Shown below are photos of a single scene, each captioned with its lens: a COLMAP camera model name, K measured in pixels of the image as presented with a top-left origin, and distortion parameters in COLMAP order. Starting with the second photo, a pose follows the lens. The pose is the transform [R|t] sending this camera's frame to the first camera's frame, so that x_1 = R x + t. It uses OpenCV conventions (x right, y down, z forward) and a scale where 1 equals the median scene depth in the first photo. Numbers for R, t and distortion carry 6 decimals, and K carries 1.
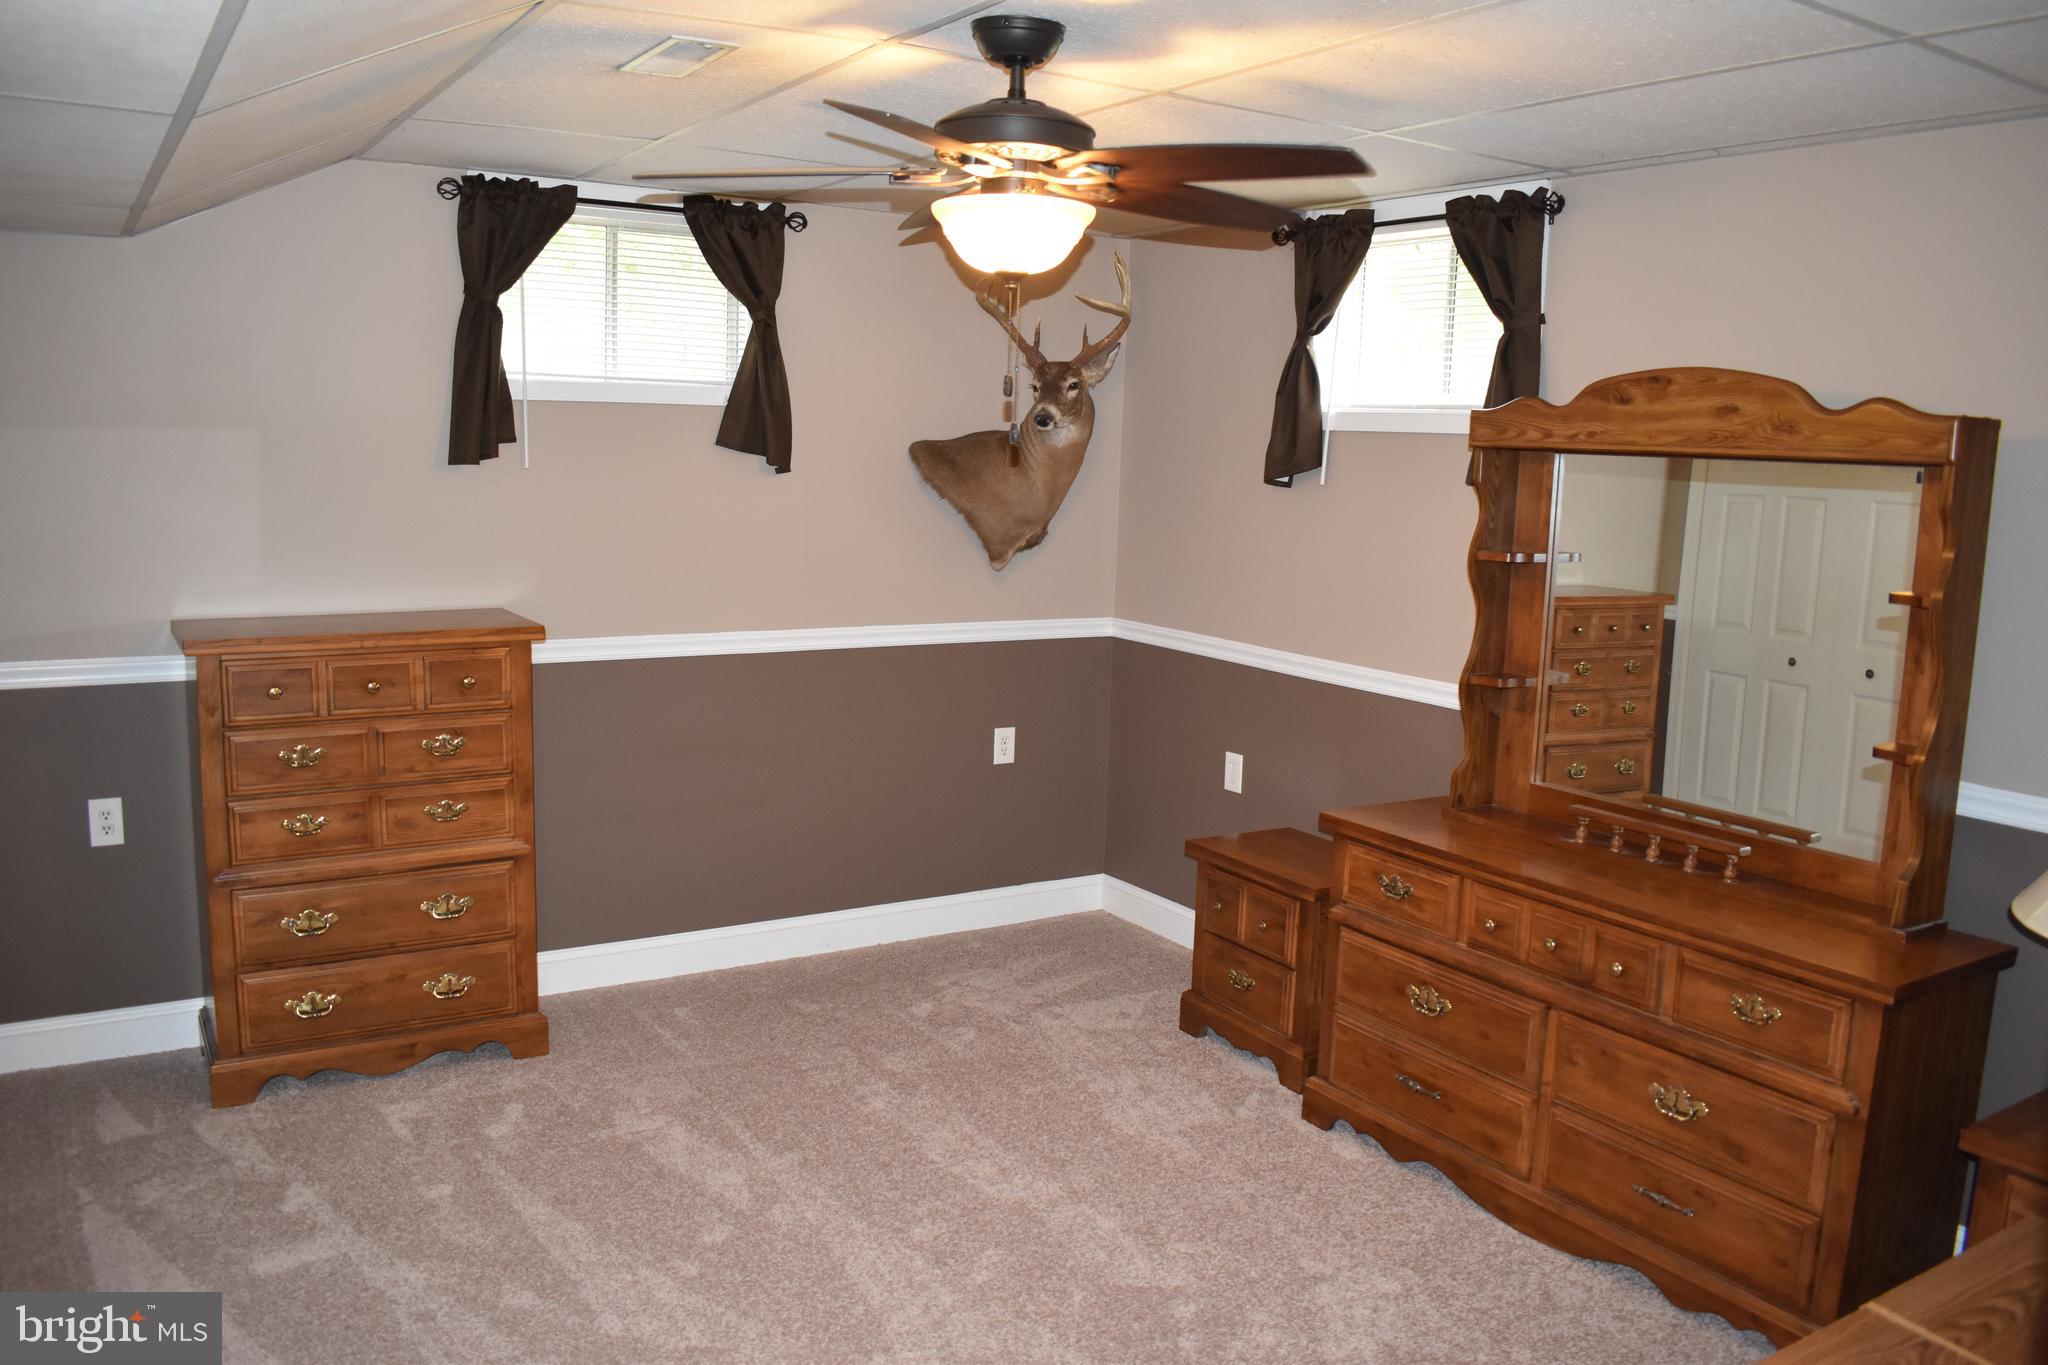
lens RADIAL K [[1597.0, 0, 1021.2], [0, 1597.0, 691.3], [0, 0, 1]] dist [-0.067115, -0.012526]
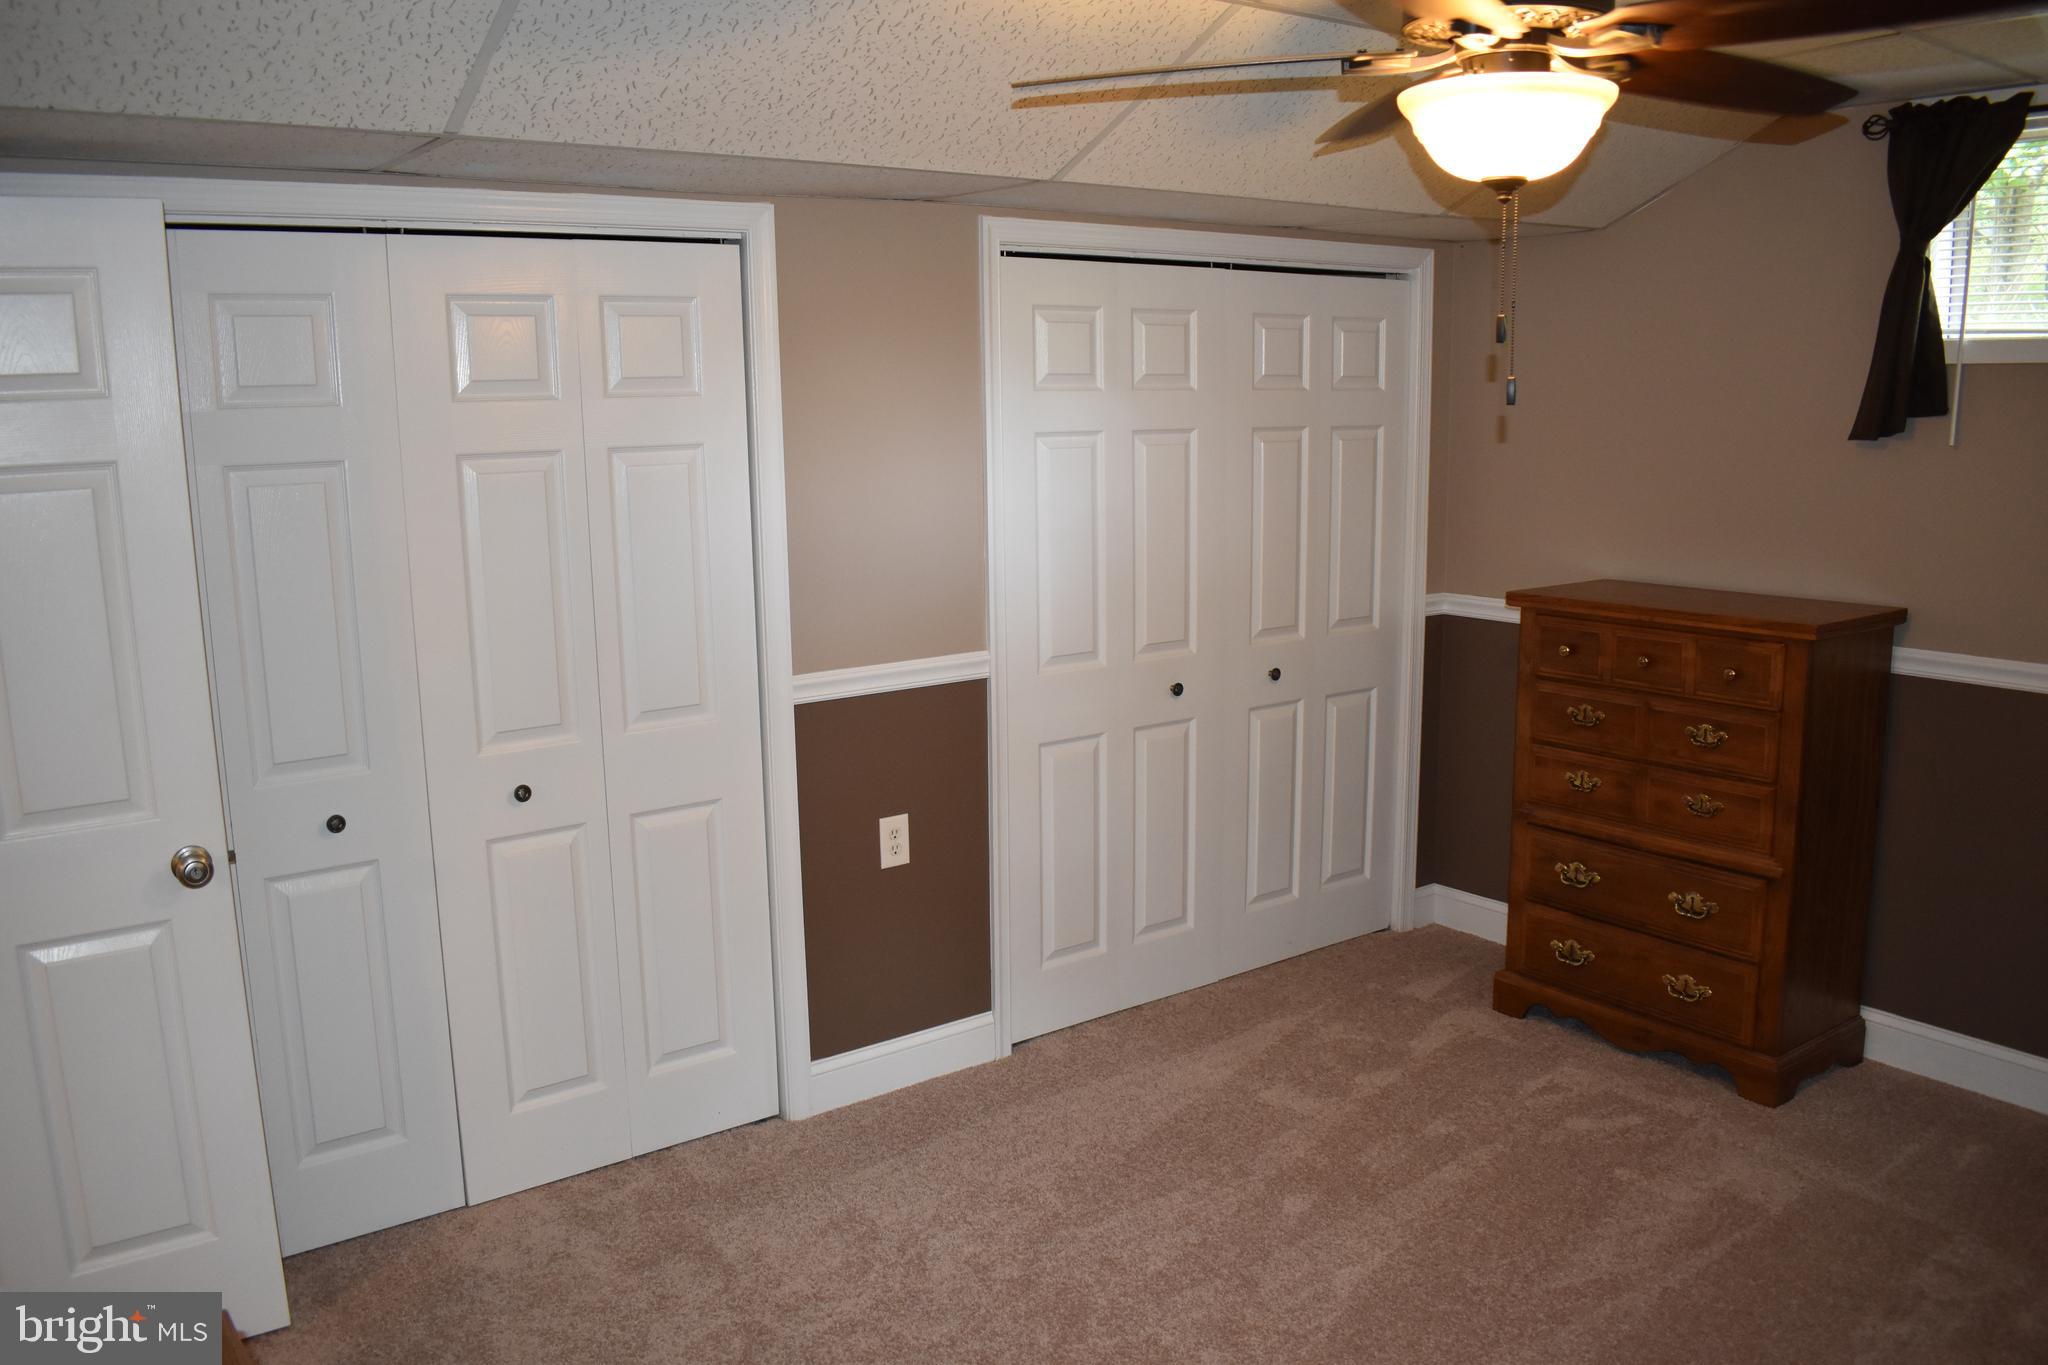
lens RADIAL K [[1597.0, 0, 1014.0], [0, 1597.0, 681.0], [0, 0, 1]] dist [-0.067115, -0.012526]
pose [[0.079517, 0.147417, -0.985873, 0.518141], [-0.137219, 0.981208, 0.135652, -0.068415], [0.987344, 0.124494, 0.098251, 0.491431]]
